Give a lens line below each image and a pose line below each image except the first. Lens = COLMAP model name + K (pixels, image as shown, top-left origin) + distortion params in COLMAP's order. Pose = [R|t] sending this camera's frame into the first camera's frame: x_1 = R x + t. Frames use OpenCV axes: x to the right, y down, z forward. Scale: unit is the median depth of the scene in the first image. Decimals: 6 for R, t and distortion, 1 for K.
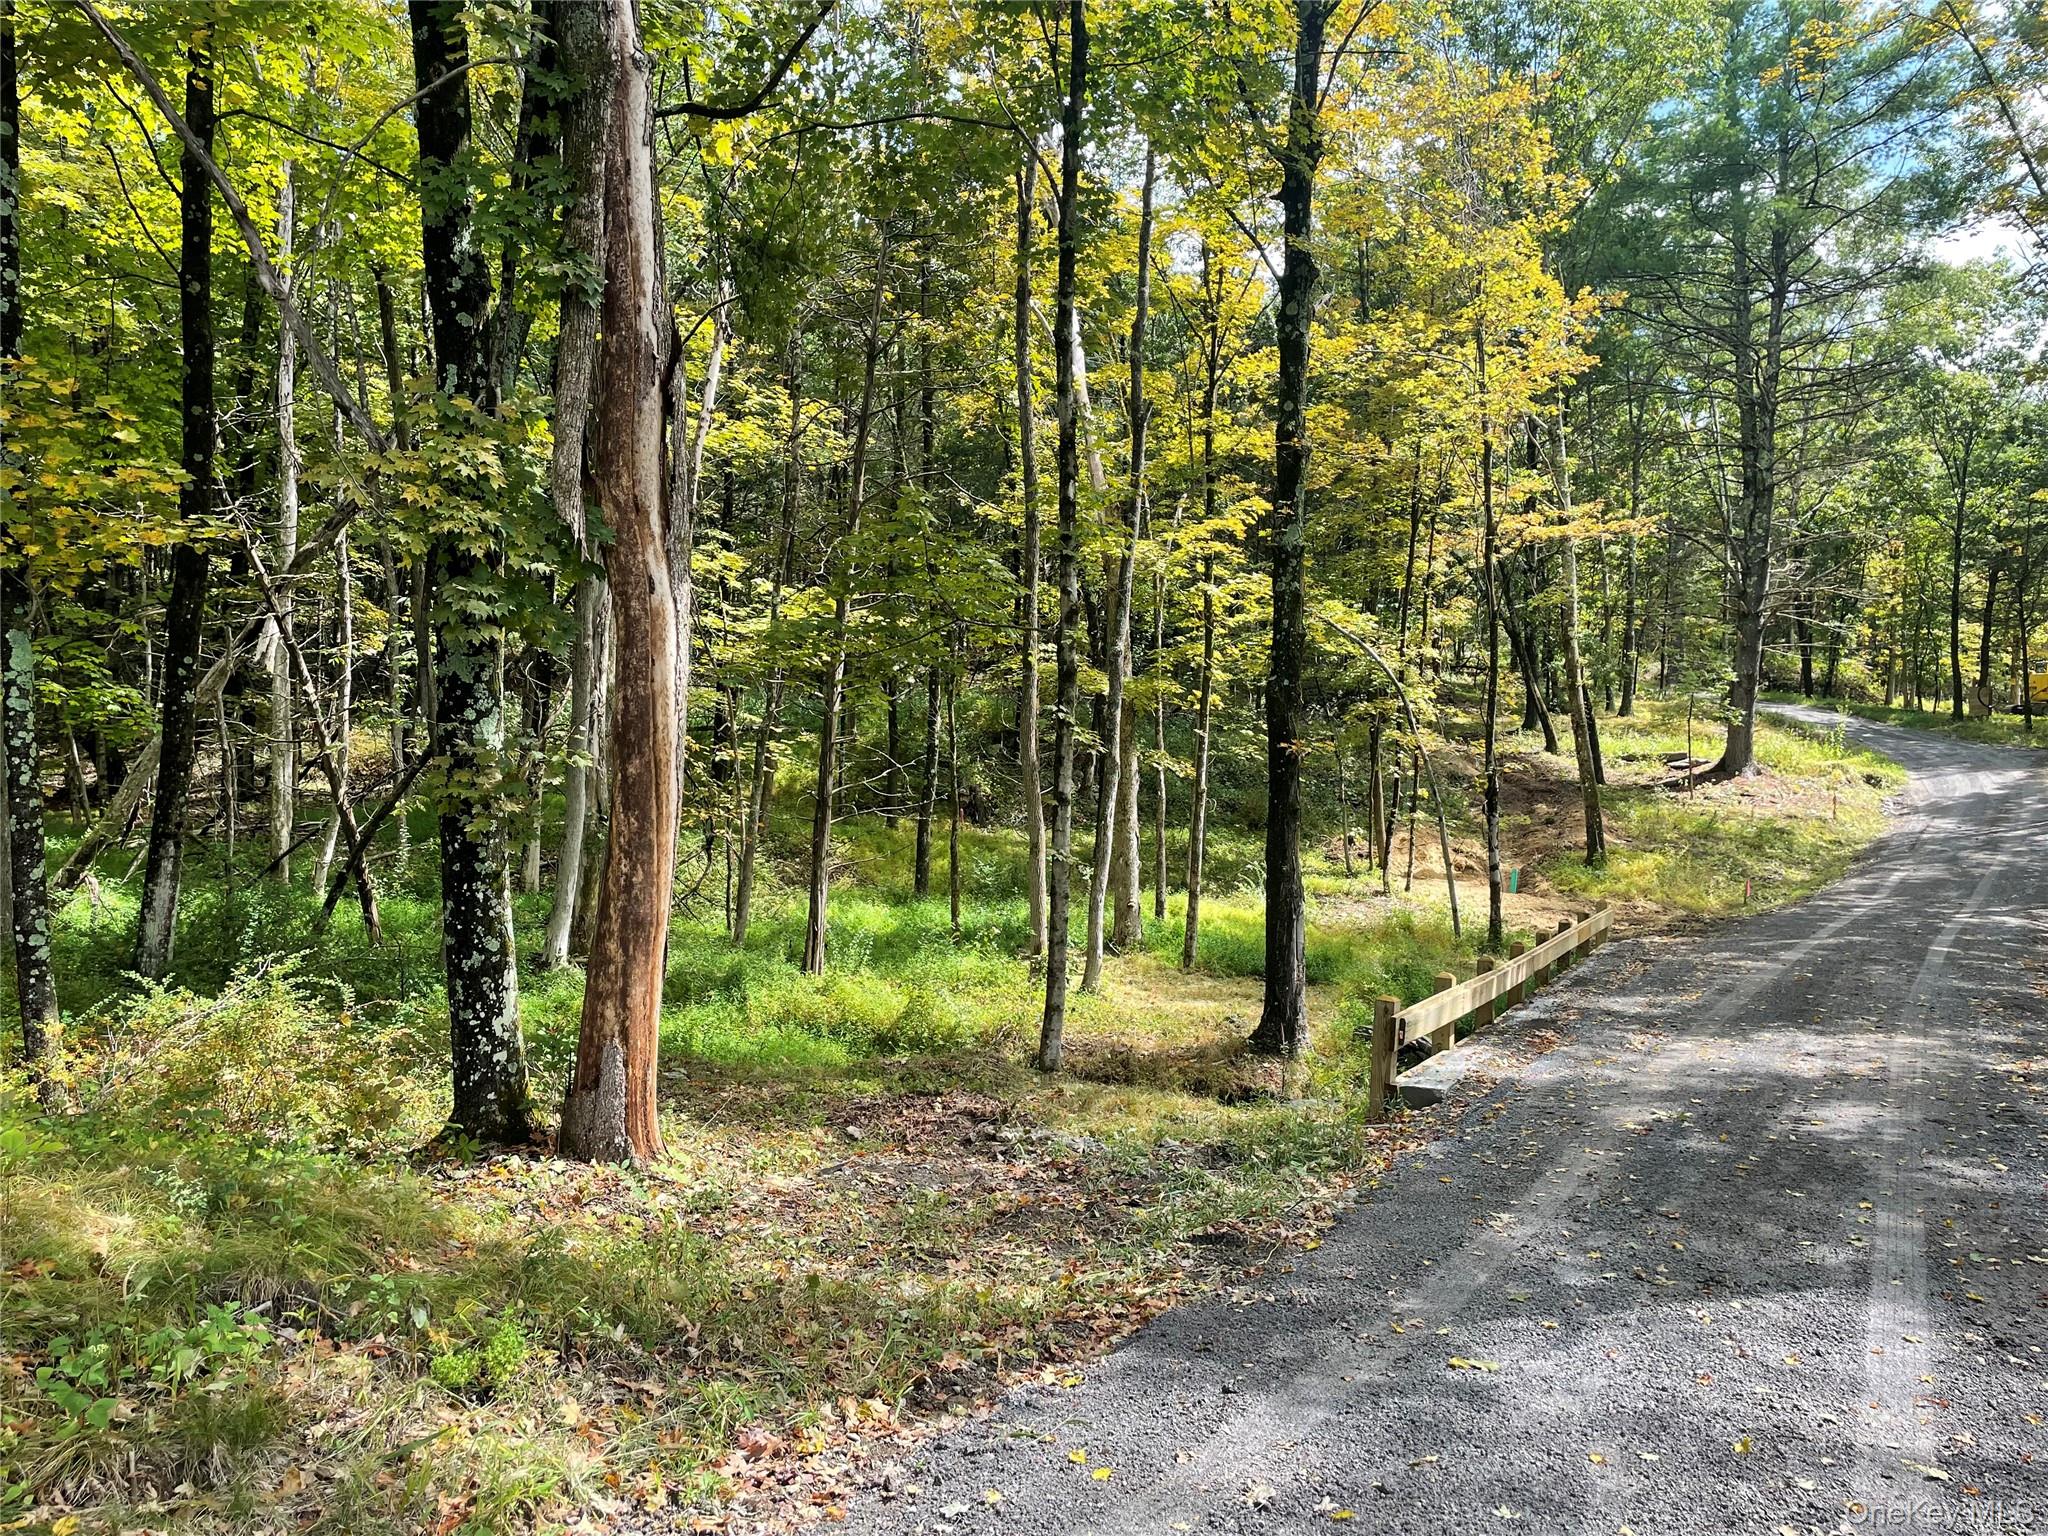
lens RADIAL K [[1512.6, 0, 1029.4], [0, 1512.6, 757.7], [0, 0, 1]] dist [0.072069, -0.095414]
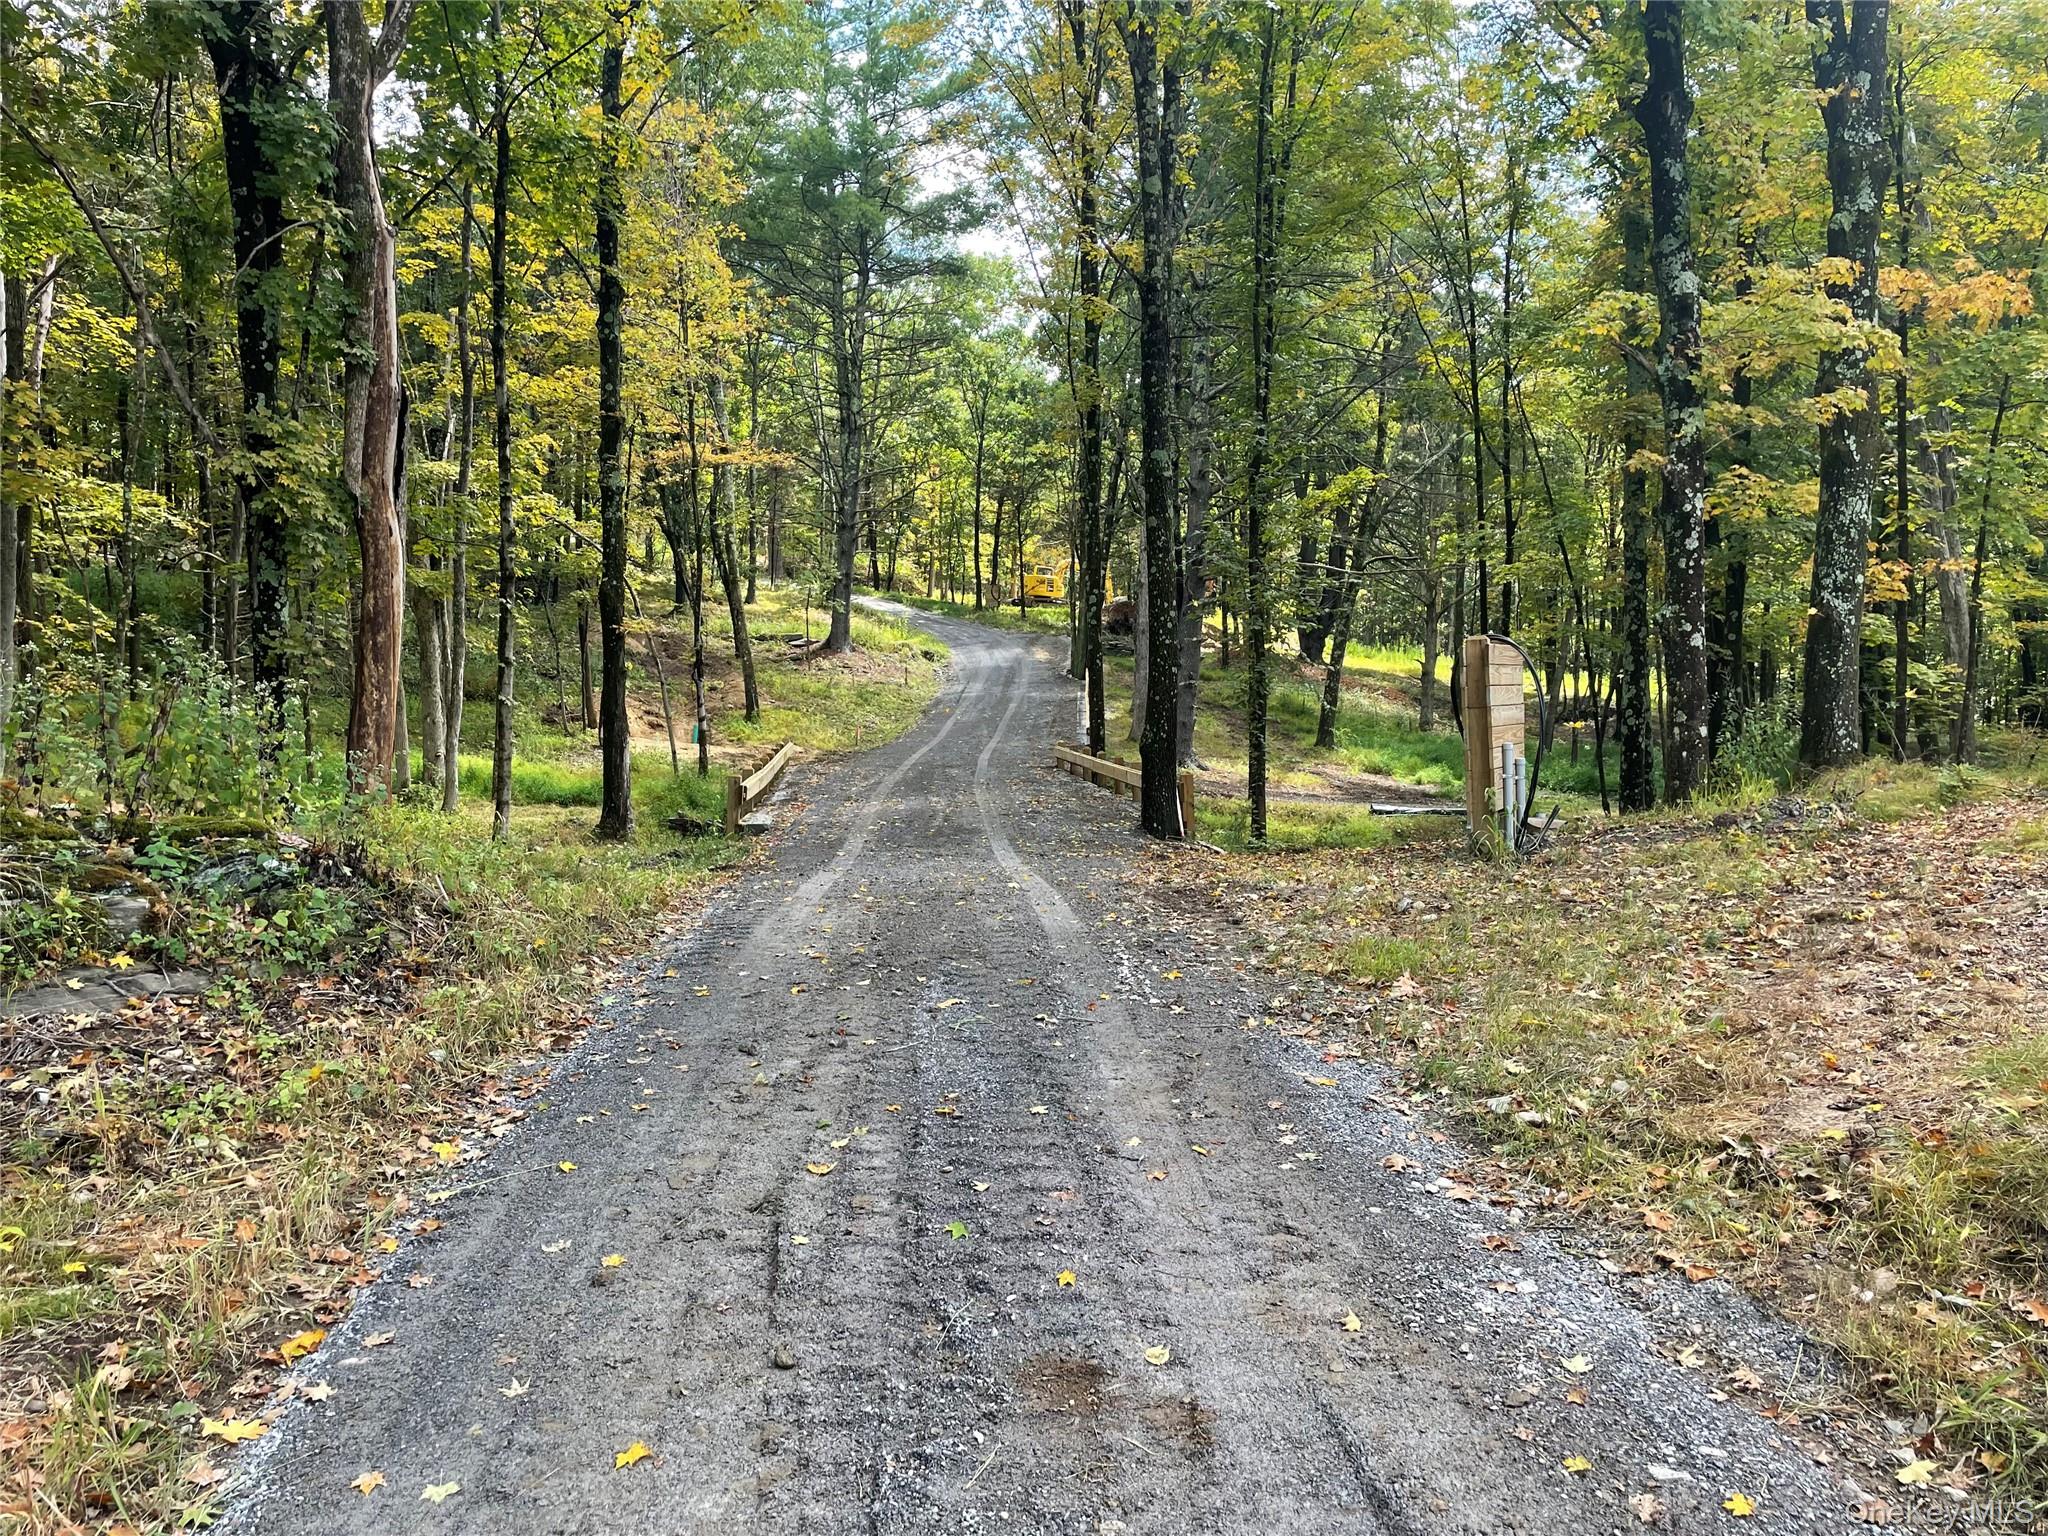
lens RADIAL K [[1512.6, 0, 1029.4], [0, 1512.6, 757.7], [0, 0, 1]] dist [0.072069, -0.095414]
pose [[0.833236, -0.042546, 0.551279, -0.100521], [-0.000463, 0.996981, 0.077643, 0.001197], [-0.552918, -0.064950, 0.830700, -0.141076]]
